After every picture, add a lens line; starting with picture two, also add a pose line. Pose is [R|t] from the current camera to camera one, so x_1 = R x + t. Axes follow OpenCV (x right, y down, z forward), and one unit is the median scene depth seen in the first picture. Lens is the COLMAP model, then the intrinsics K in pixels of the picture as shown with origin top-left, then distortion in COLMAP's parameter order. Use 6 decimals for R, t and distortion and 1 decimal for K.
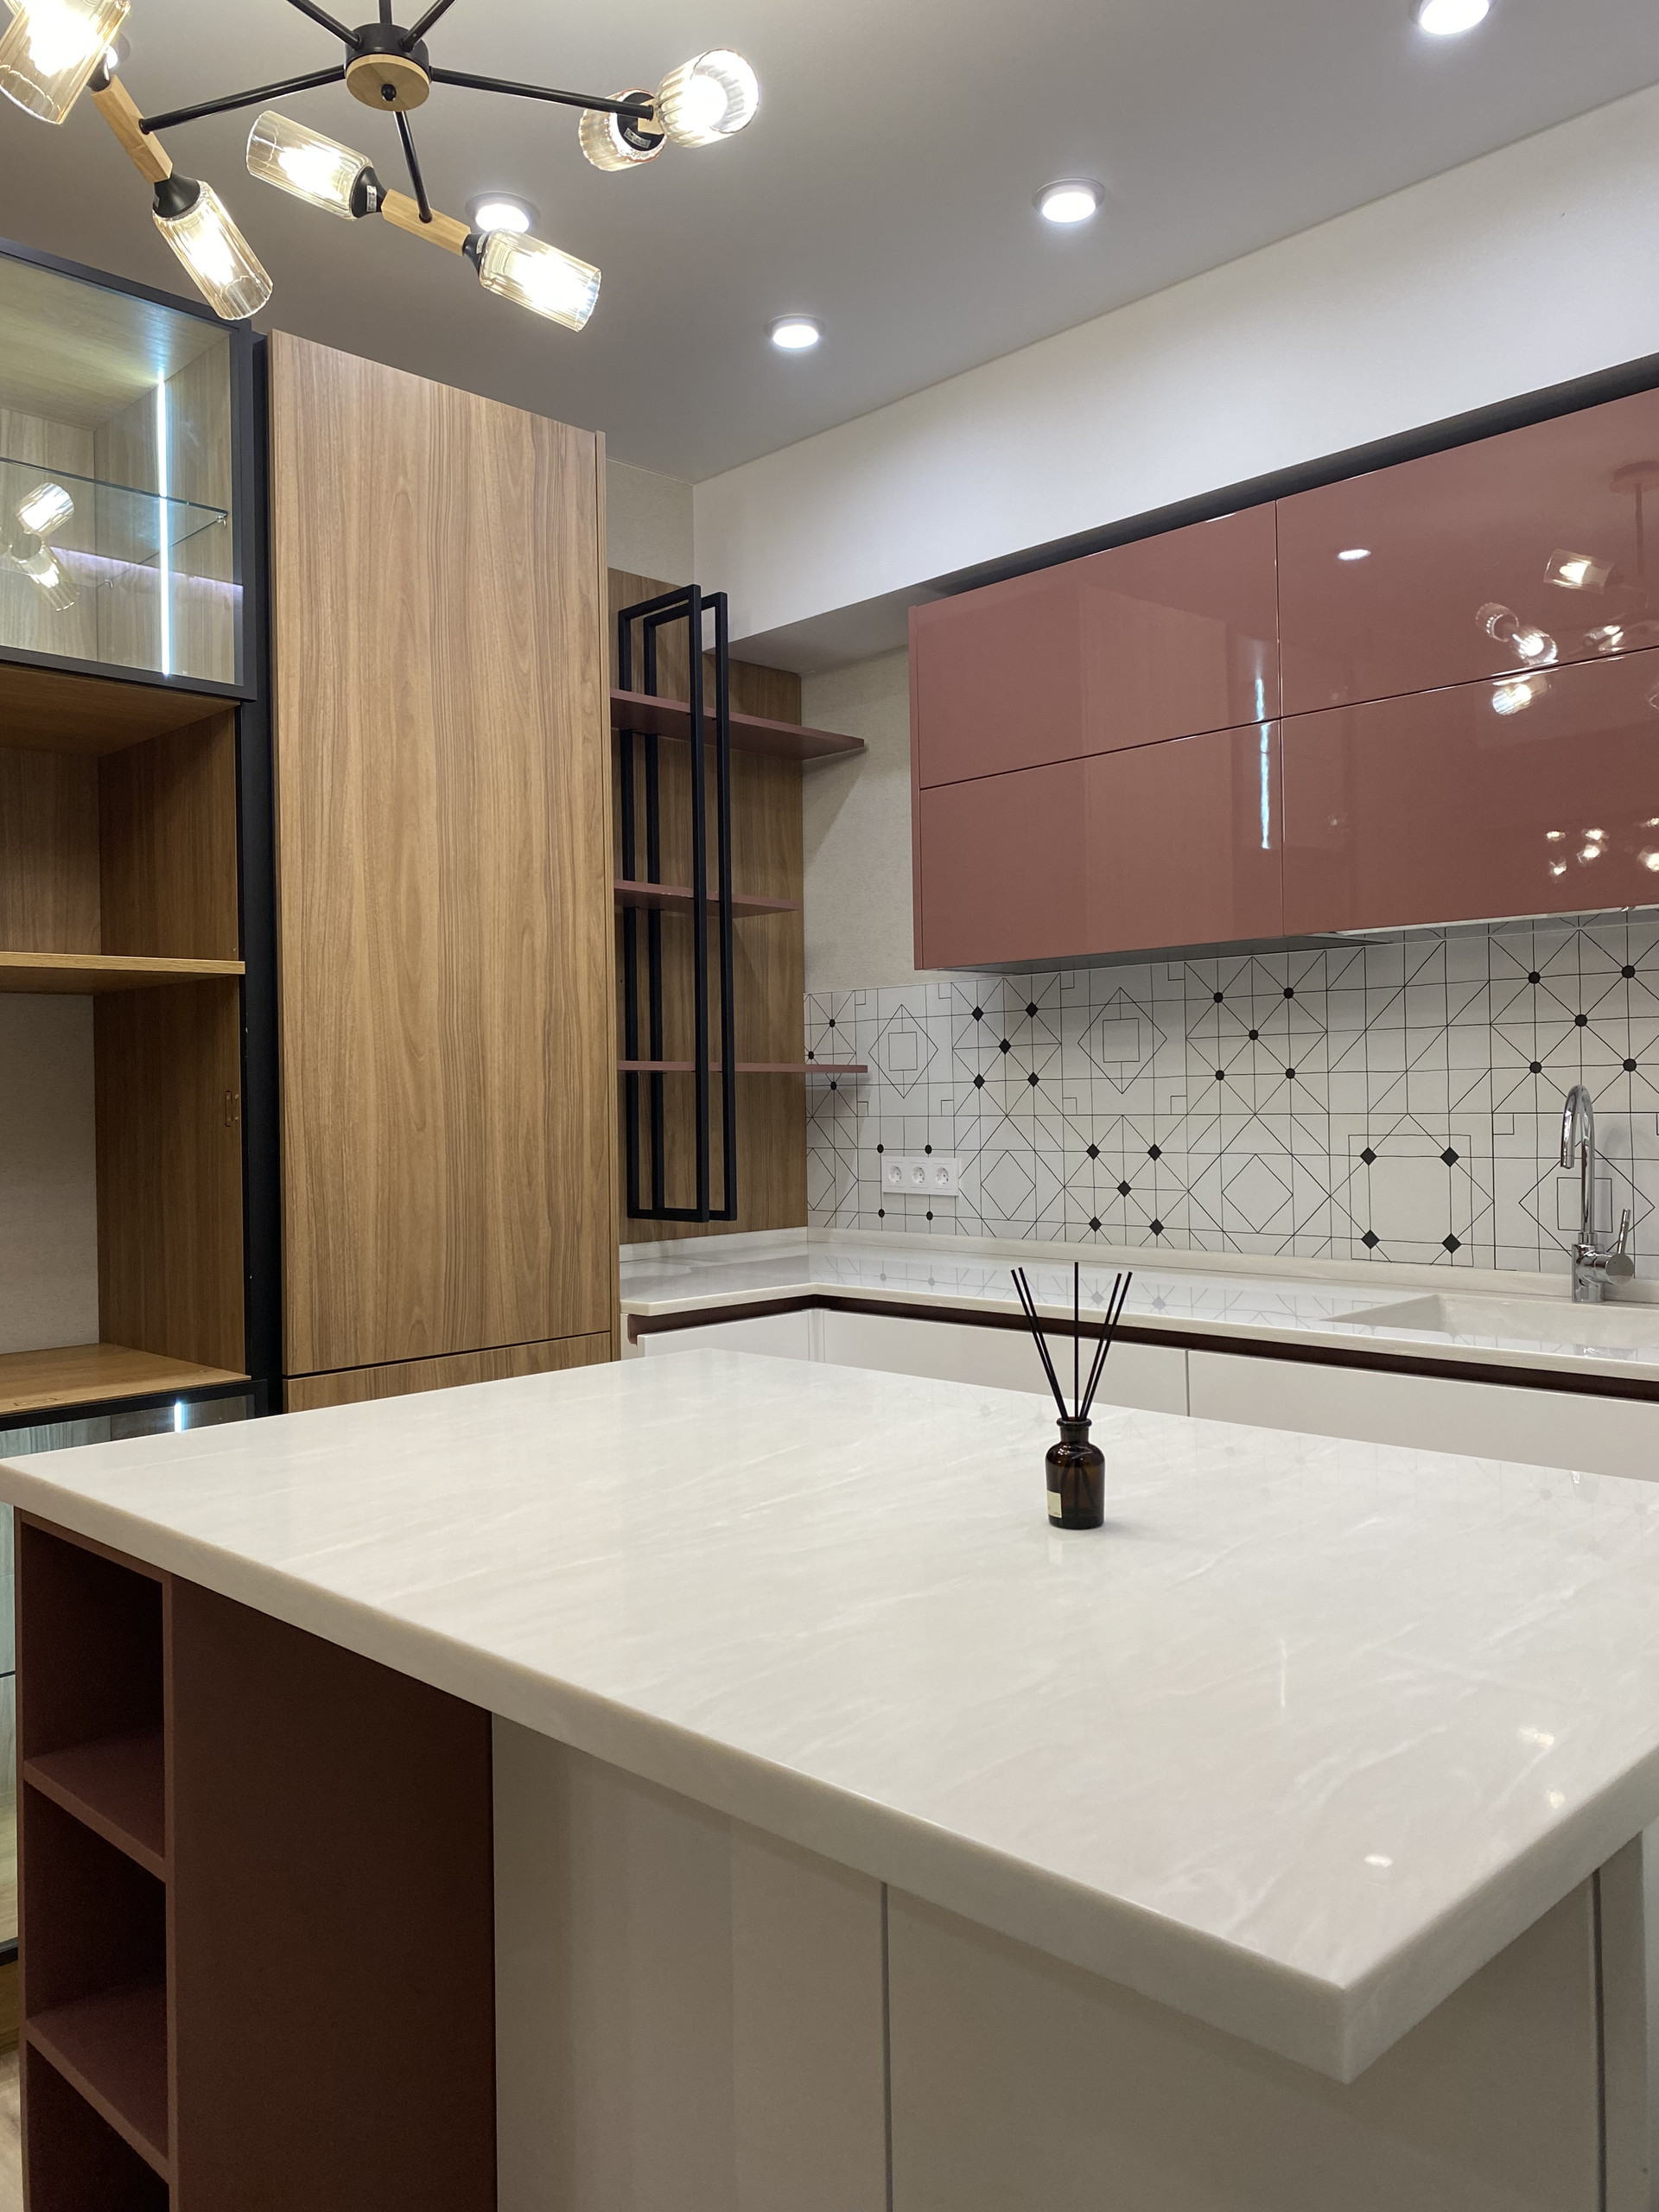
lens RADIAL K [[1697.0, 0, 783.1], [0, 1697.0, 1080.7], [0, 0, 1]] dist [0.039881, -0.037660]
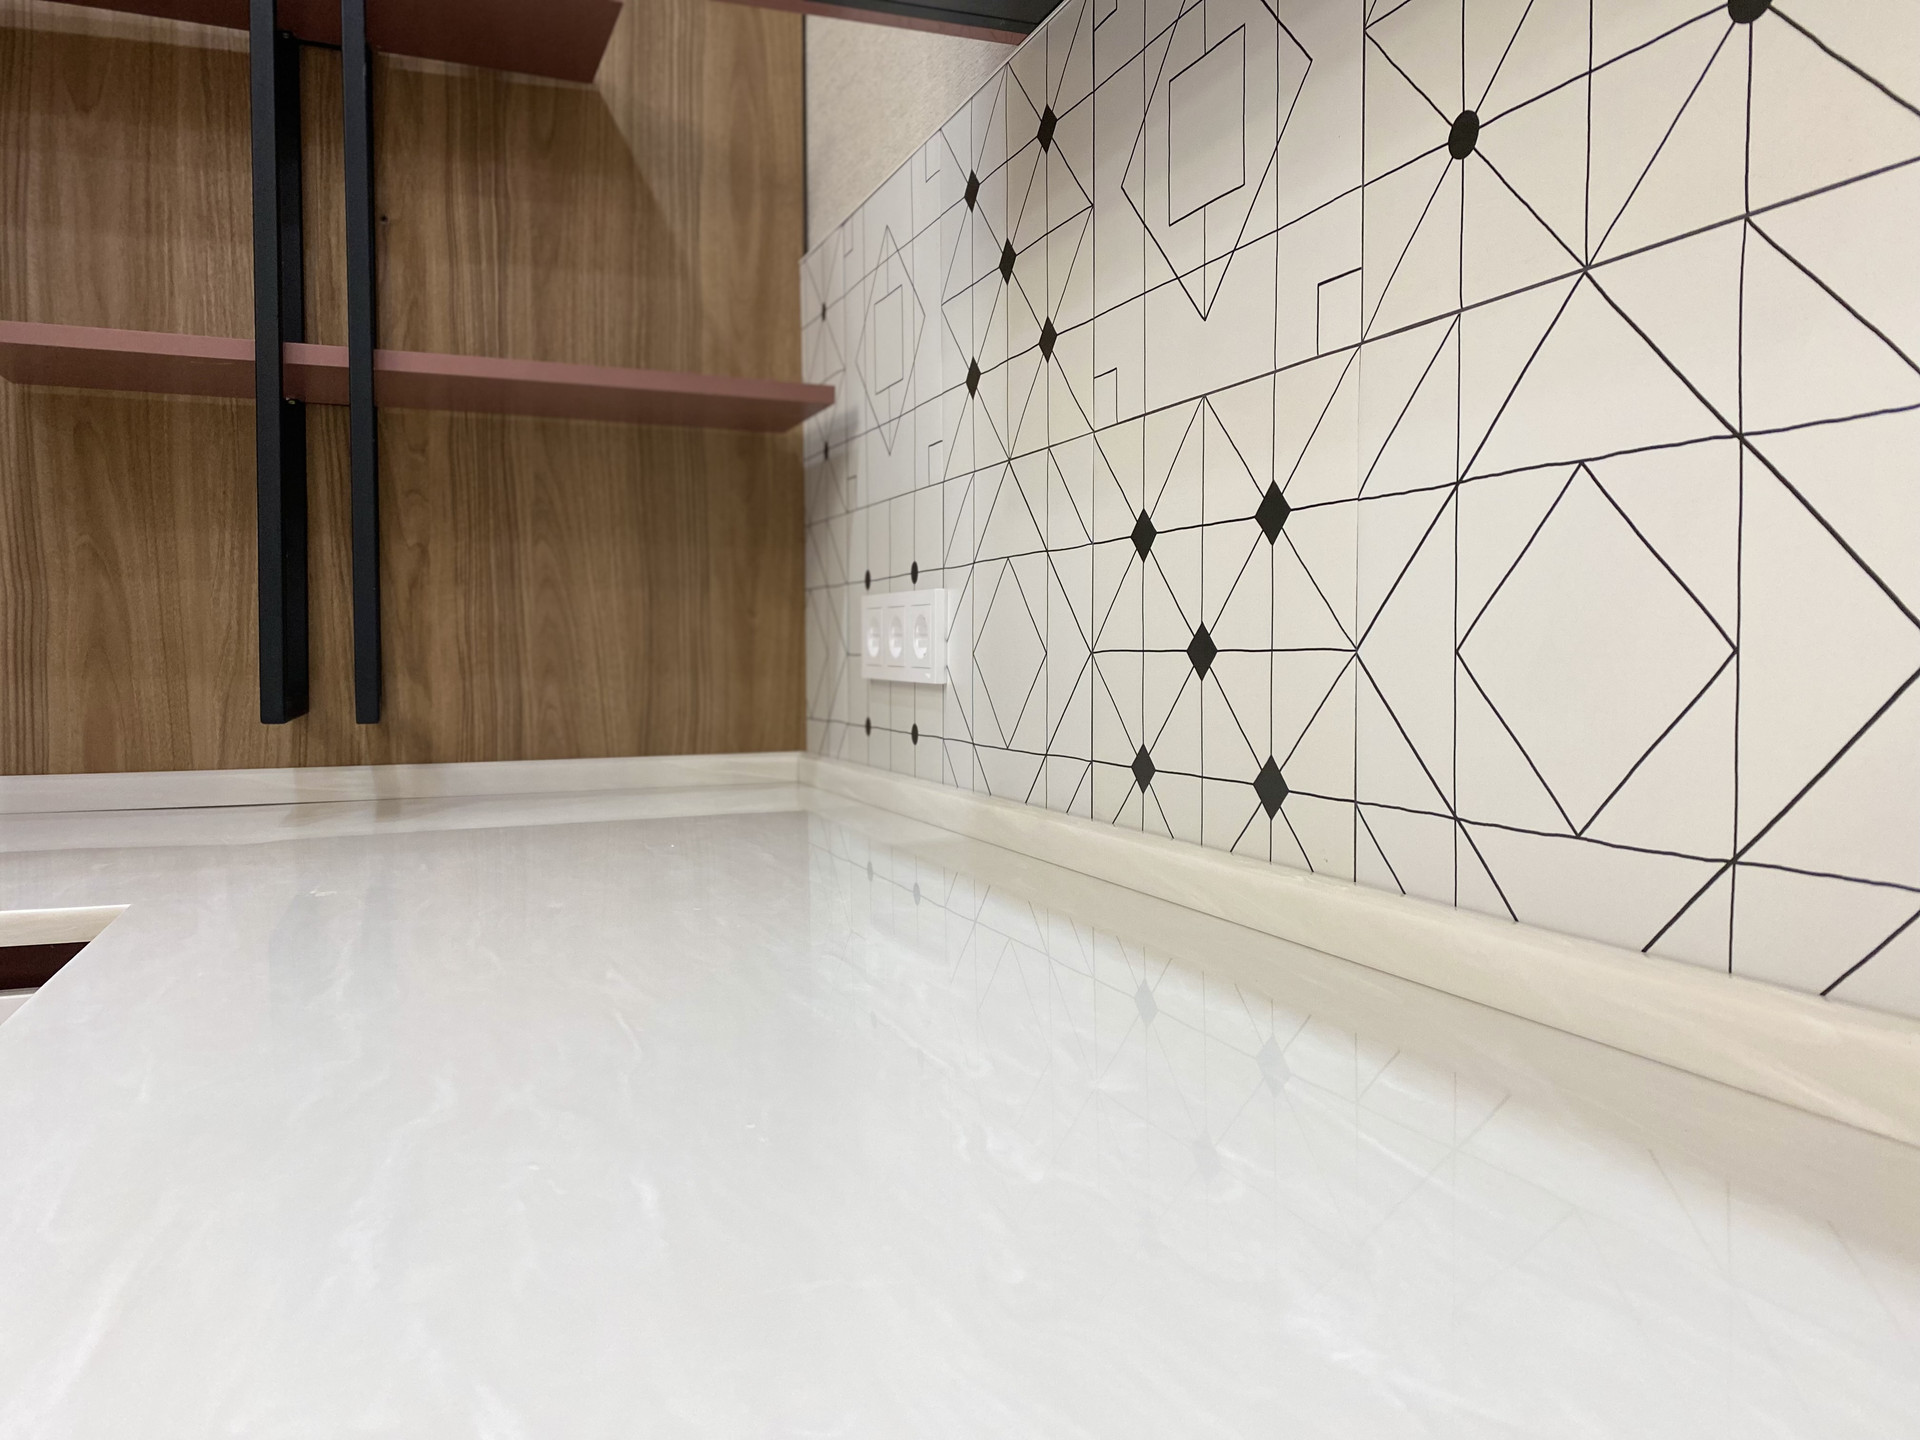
lens RADIAL K [[1473.0, 0, 973.4], [0, 1473.0, 720.8], [0, 0, 1]] dist [0.039881, -0.037660]
pose [[0.924512, 0.036151, -0.379435, 0.272466], [-0.014605, 0.998121, 0.059511, 0.063658], [0.380873, -0.049477, 0.923303, 0.784334]]
